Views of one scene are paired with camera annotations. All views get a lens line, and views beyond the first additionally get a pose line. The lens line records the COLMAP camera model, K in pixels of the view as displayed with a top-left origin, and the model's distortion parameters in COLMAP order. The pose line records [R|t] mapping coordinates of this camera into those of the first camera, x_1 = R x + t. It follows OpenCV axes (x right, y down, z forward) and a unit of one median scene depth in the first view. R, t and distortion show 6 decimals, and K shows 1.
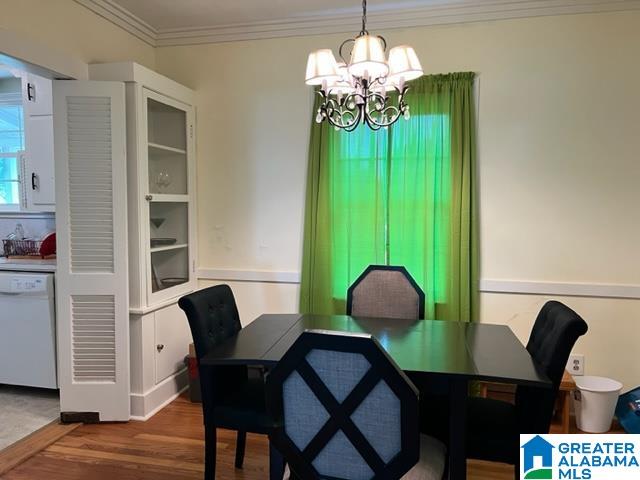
lens RADIAL K [[494.8, 0, 320.9], [0, 494.8, 233.1], [0, 0, 1]] dist [0.084669, -0.088321]
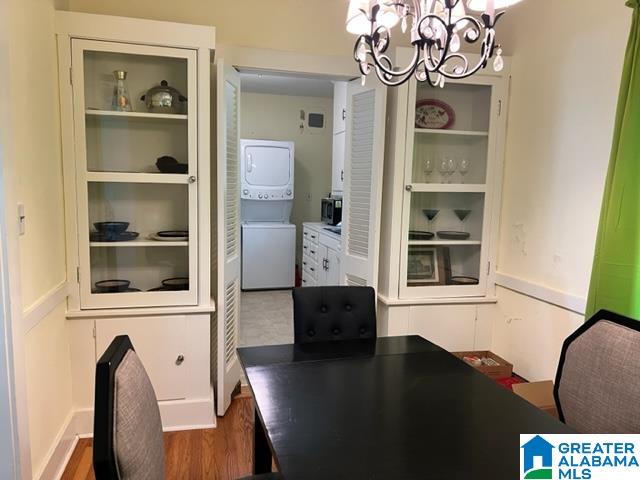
lens RADIAL K [[483.0, 0, 319.3], [0, 483.0, 245.6], [0, 0, 1]] dist [0.079958, -0.086611]
pose [[0.454543, 0.114562, -0.883327, 0.355428], [-0.069024, 0.993243, 0.093299, -0.030451], [0.888046, 0.018563, 0.459379, 0.364270]]
